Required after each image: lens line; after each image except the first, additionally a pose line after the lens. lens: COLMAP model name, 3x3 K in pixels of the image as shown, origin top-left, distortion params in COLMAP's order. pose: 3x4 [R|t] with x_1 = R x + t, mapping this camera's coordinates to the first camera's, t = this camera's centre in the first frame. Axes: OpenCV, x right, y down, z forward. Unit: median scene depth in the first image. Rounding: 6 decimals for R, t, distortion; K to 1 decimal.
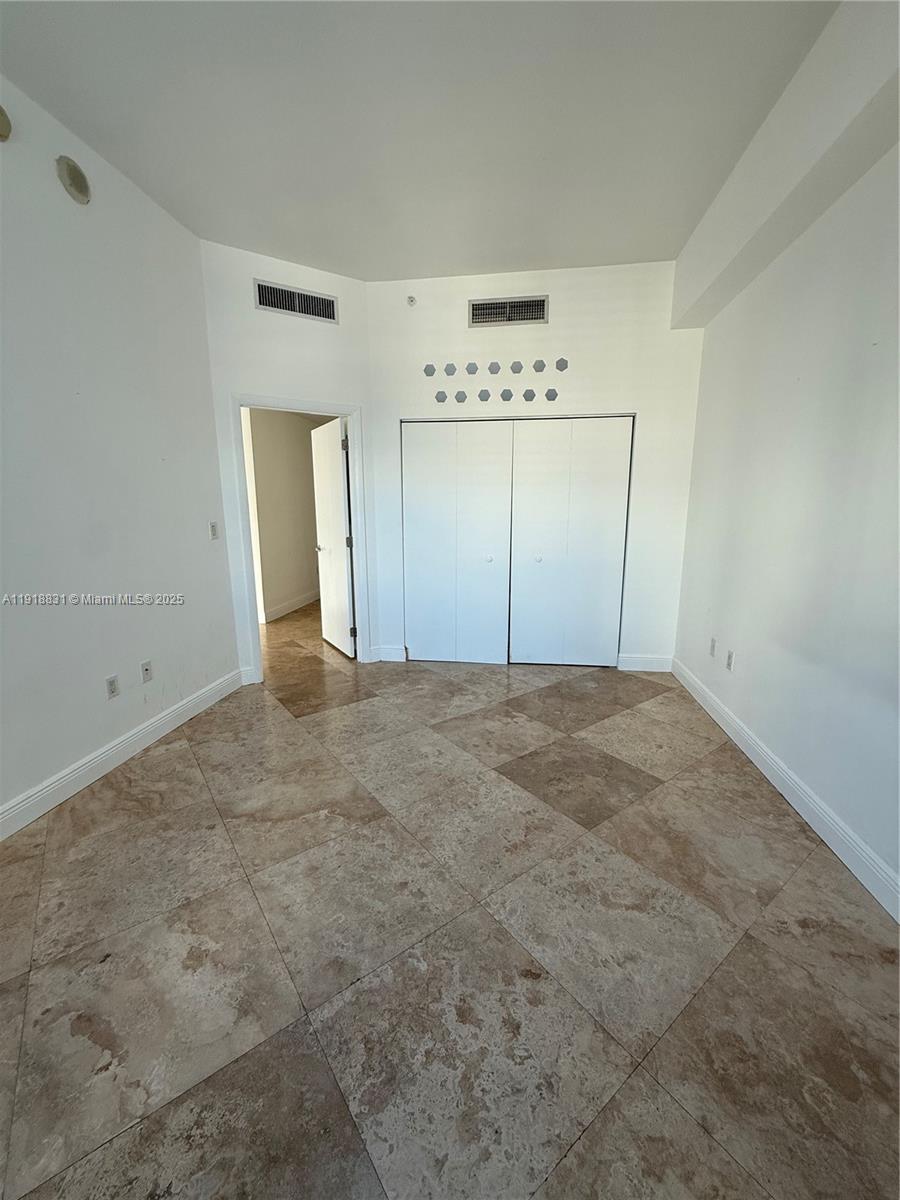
lens RADIAL K [[477.4, 0, 450.1], [0, 477.4, 599.8], [0, 0, 1]] dist [0.002490, -0.000243]
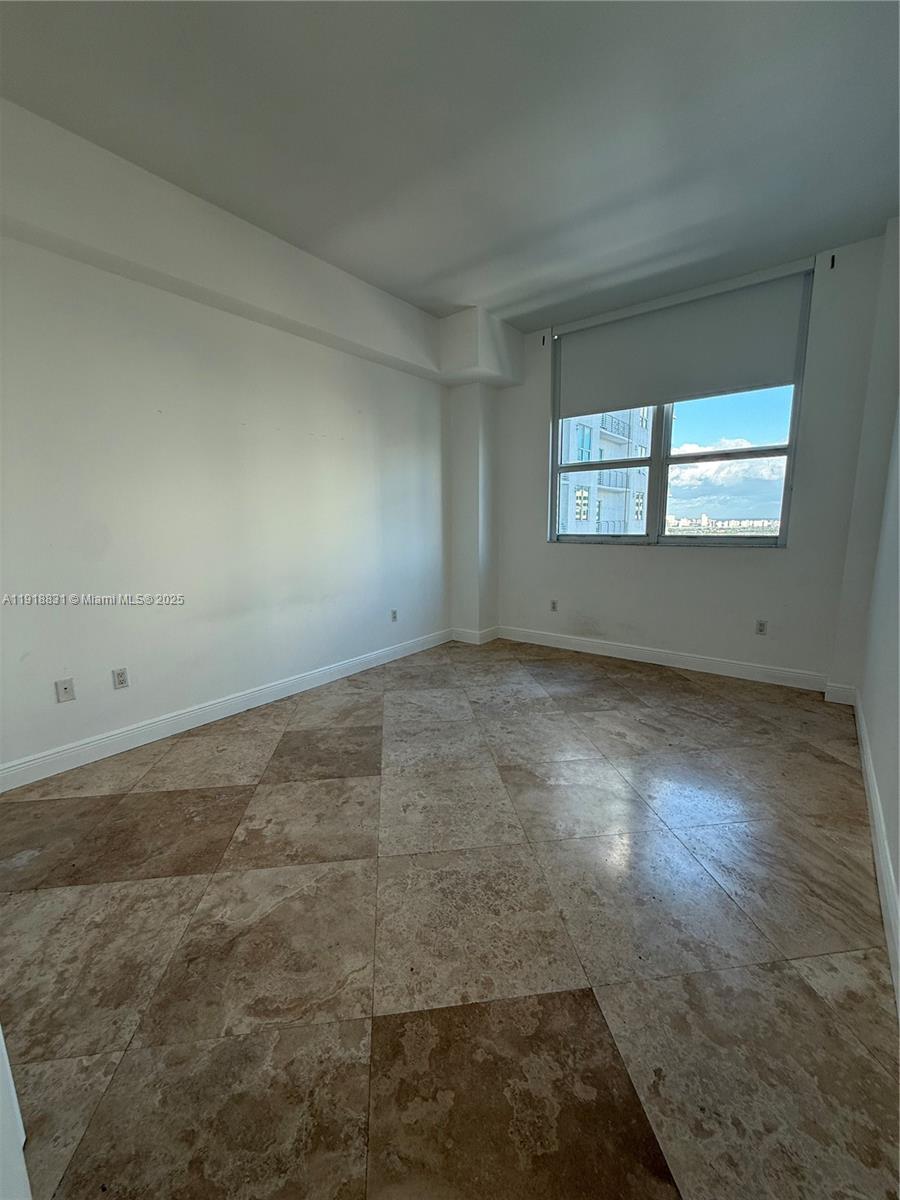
lens RADIAL K [[477.4, 0, 450.7], [0, 477.4, 599.4], [0, 0, 1]] dist [0.002490, -0.000243]
pose [[-0.868260, -0.072749, 0.490746, -0.459222], [0.108223, 0.937593, 0.330466, -0.276748], [-0.484161, 0.340041, -0.806201, 1.484081]]
